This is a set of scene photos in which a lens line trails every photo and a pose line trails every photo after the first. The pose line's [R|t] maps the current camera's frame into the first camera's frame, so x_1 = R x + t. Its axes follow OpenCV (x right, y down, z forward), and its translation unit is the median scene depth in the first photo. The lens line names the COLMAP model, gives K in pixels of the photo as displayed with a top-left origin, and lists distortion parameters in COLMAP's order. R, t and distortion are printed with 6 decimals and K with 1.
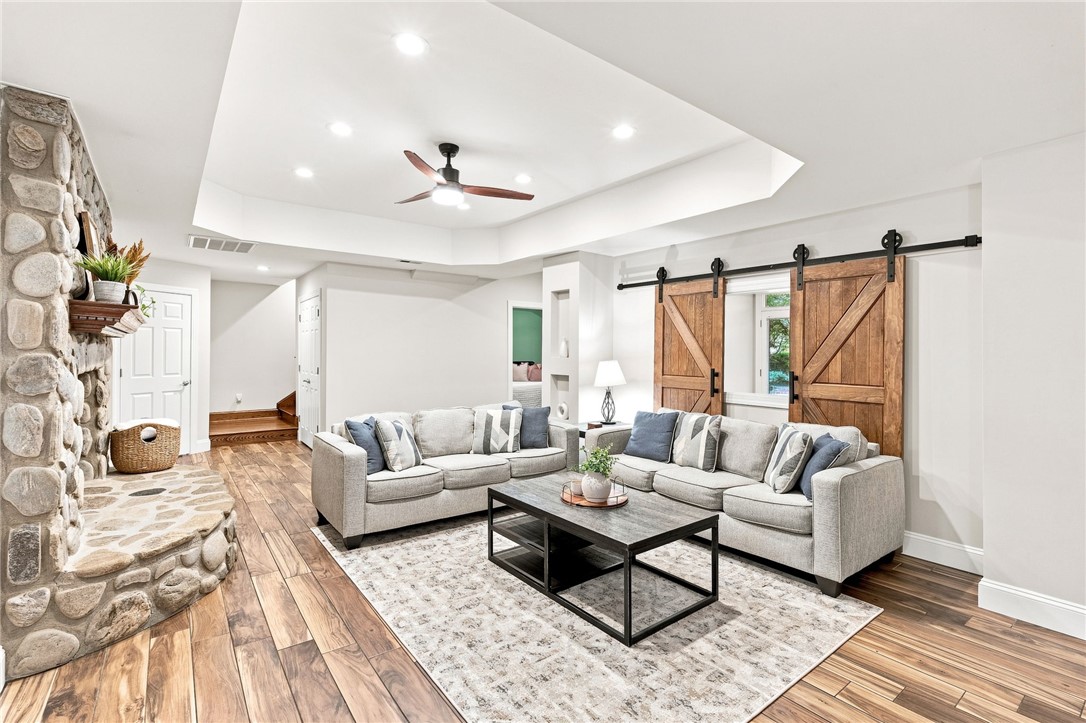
lens RADIAL K [[497.0, 0, 546.7], [0, 497.0, 356.2], [0, 0, 1]] dist [-0.001962, 0.000258]
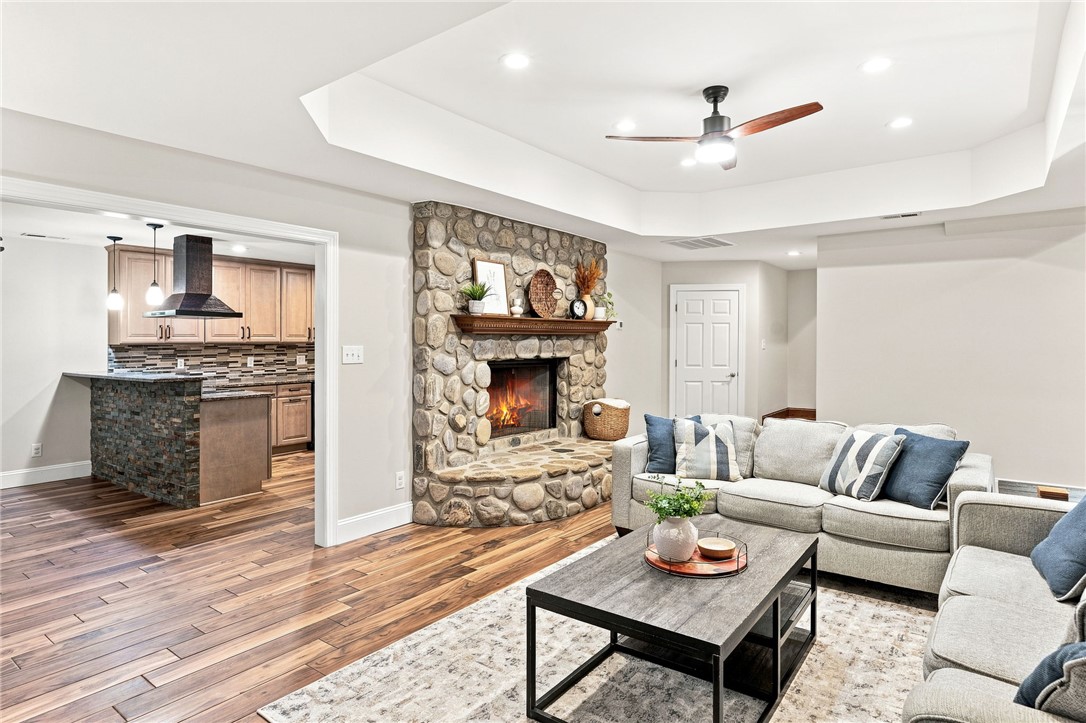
lens RADIAL K [[597.6, 0, 543.3], [0, 597.6, 353.3], [0, 0, 1]] dist [-0.001988, 0.000071]
pose [[0.274597, 0.009524, -0.961512, 0.937497], [-0.004137, 0.999953, 0.008723, -0.001096], [0.961550, 0.001583, 0.274624, 0.660442]]
